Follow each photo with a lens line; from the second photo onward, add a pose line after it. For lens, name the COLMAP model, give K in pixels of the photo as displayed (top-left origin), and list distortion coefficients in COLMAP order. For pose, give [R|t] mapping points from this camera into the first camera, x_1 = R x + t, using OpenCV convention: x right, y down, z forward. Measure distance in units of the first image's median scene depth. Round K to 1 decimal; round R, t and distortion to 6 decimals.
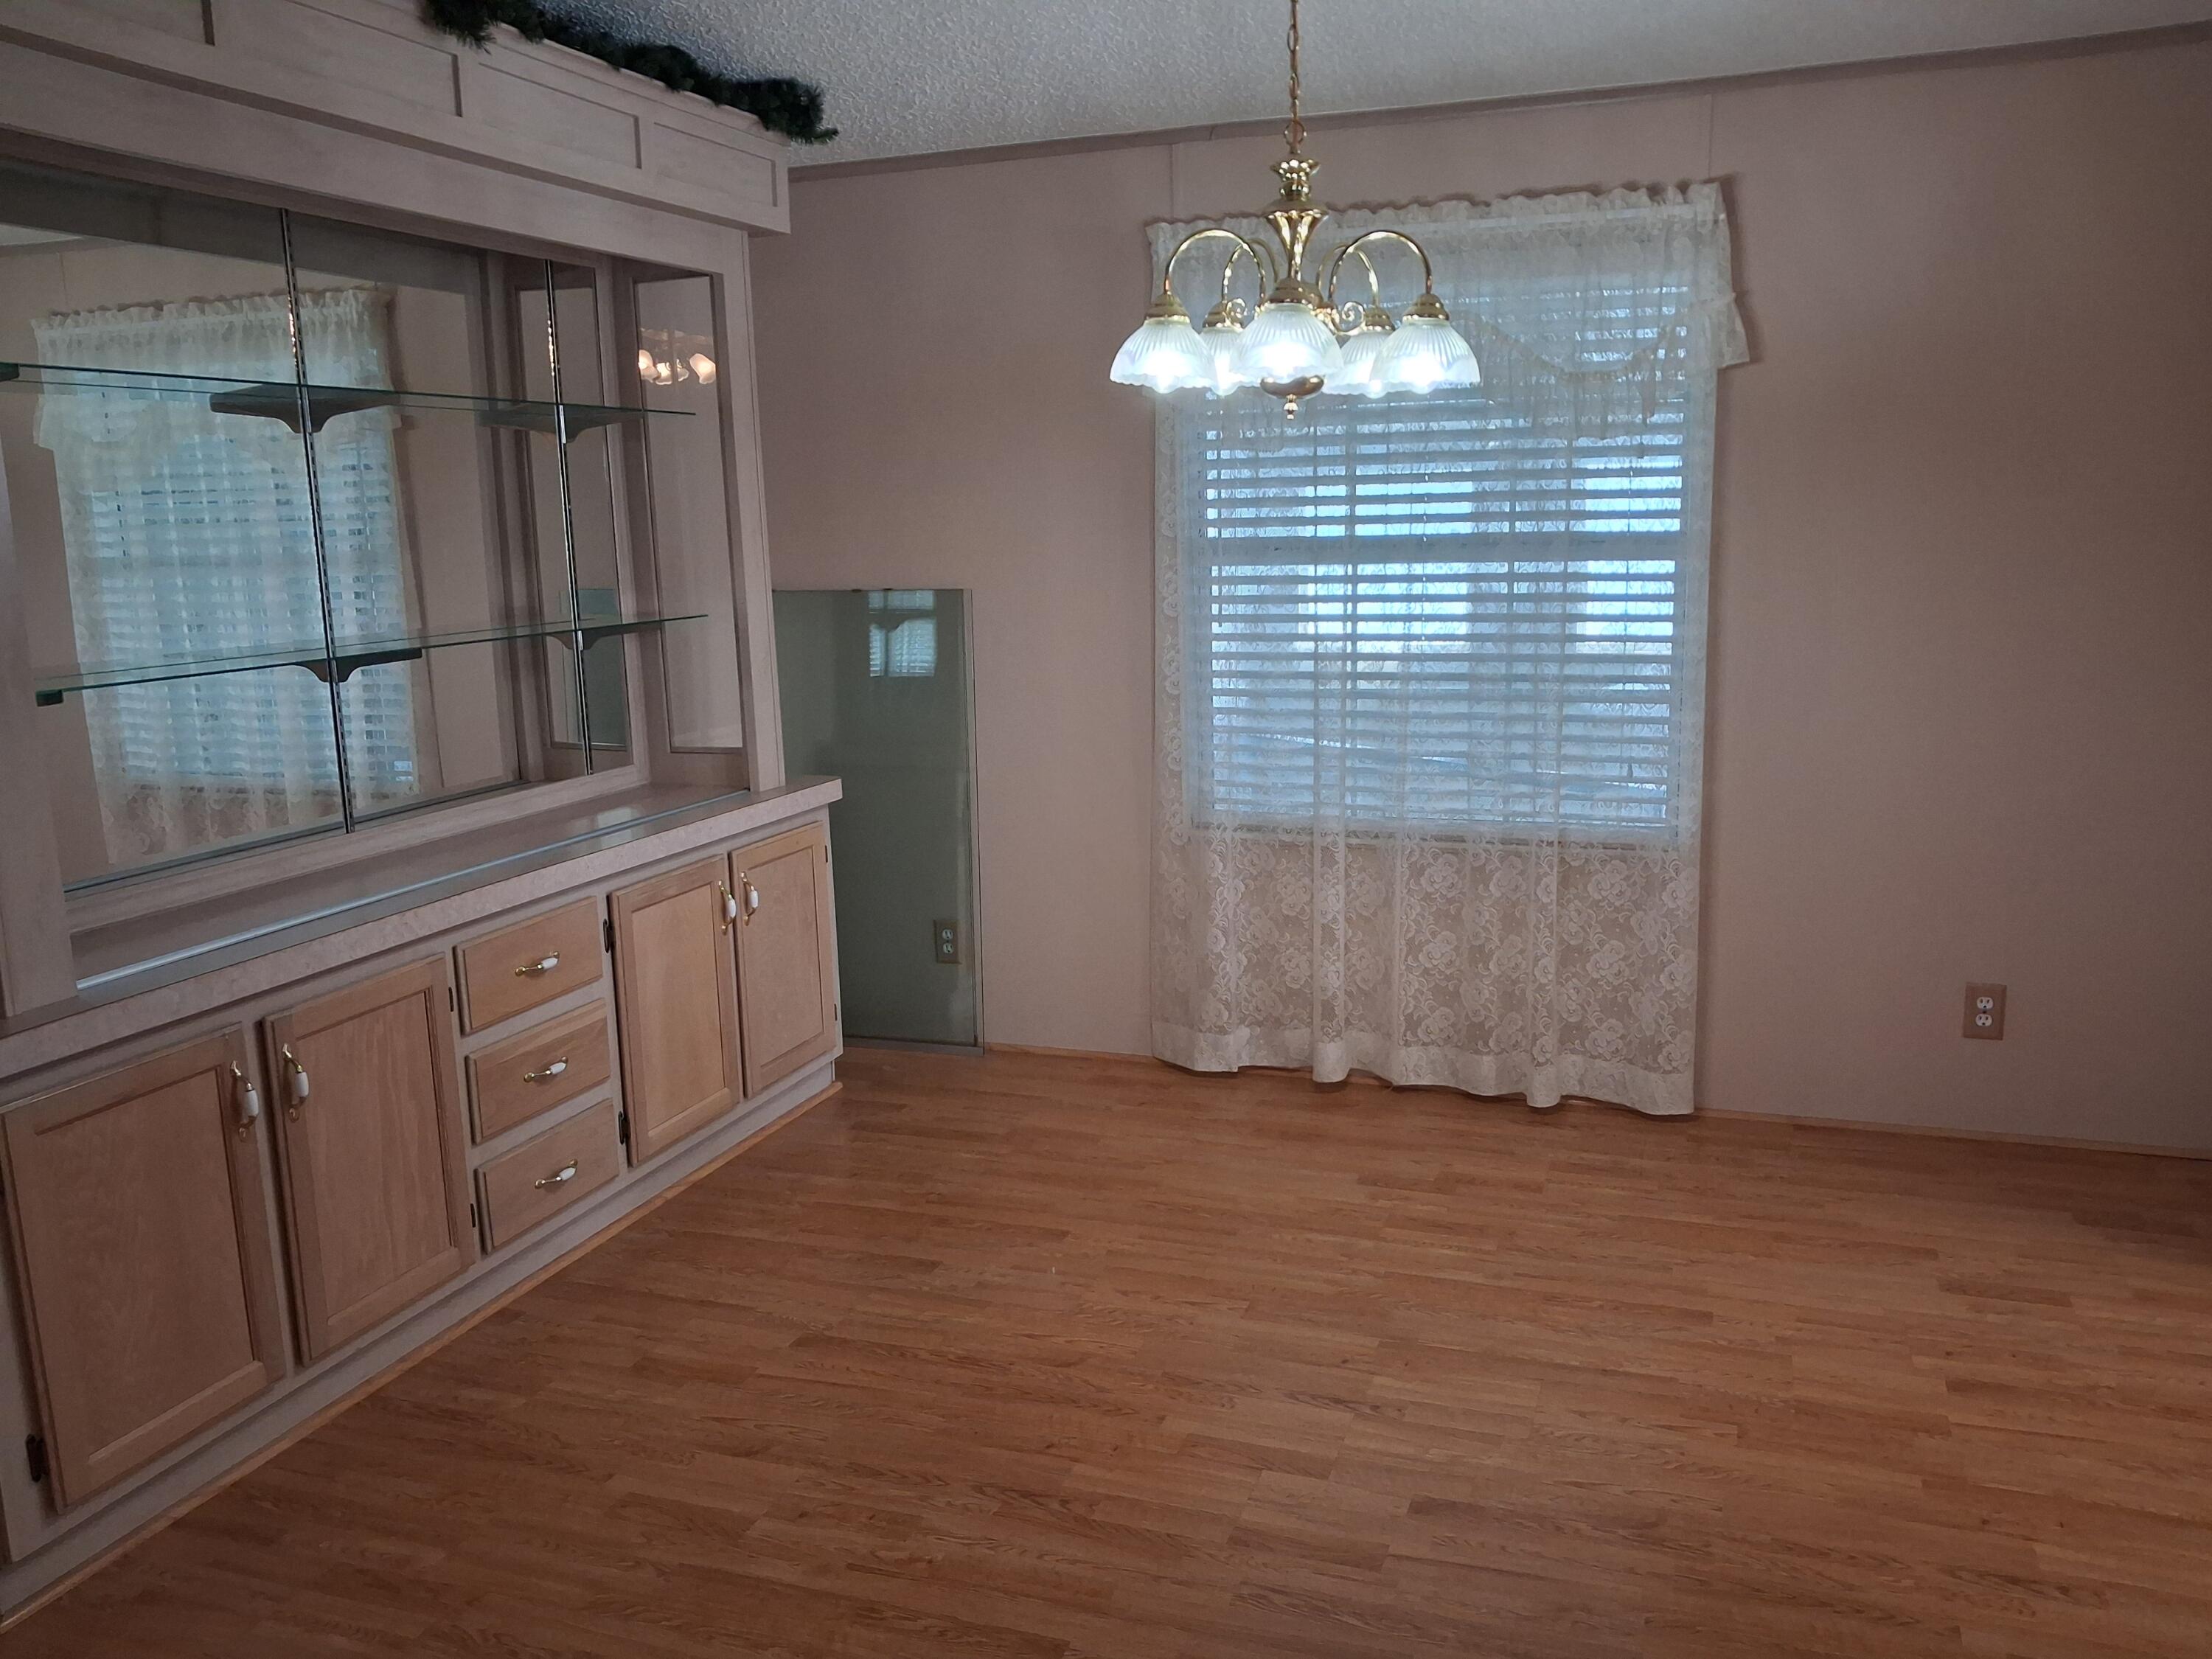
lens RADIAL K [[1741.5, 0, 1109.7], [0, 1741.5, 840.5], [0, 0, 1]] dist [0.046161, -0.067035]
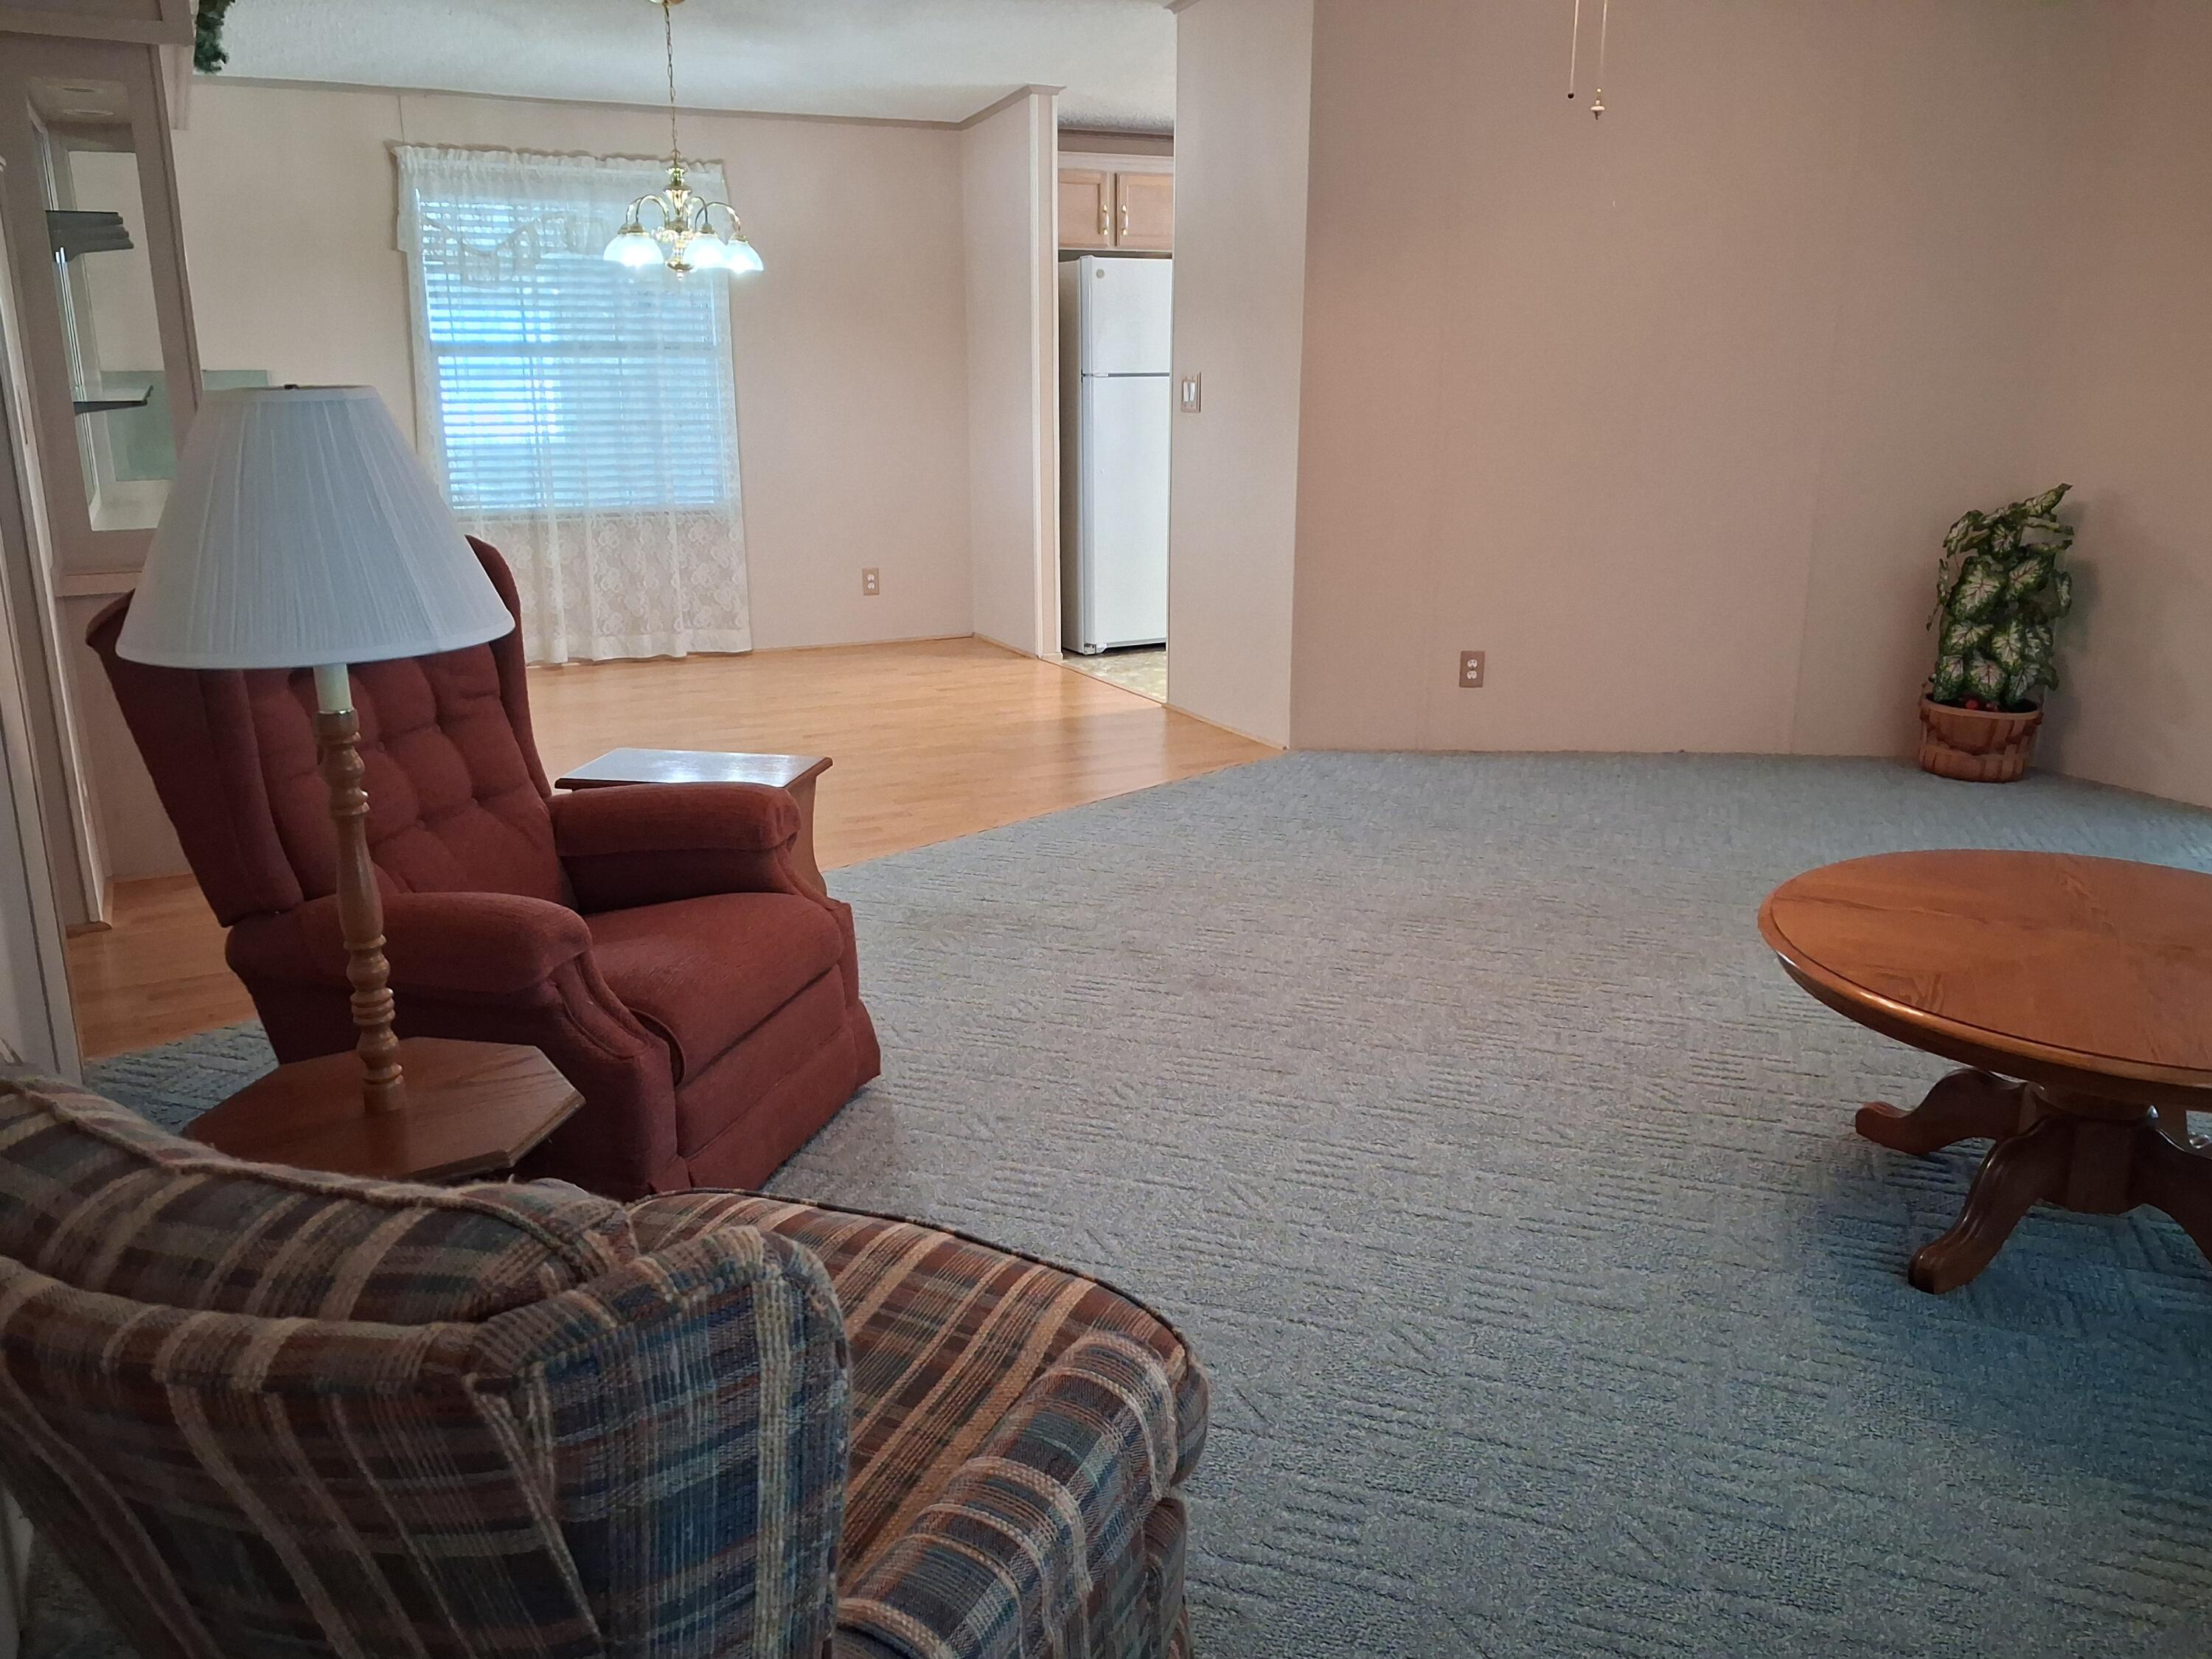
lens RADIAL K [[1741.5, 0, 1108.4], [0, 1741.5, 826.3], [0, 0, 1]] dist [0.046161, -0.067035]
pose [[0.701296, -0.169867, 0.692336, -0.750754], [0.116607, 0.985449, 0.123667, 0.152286], [-0.703268, -0.005996, 0.710899, -0.644189]]
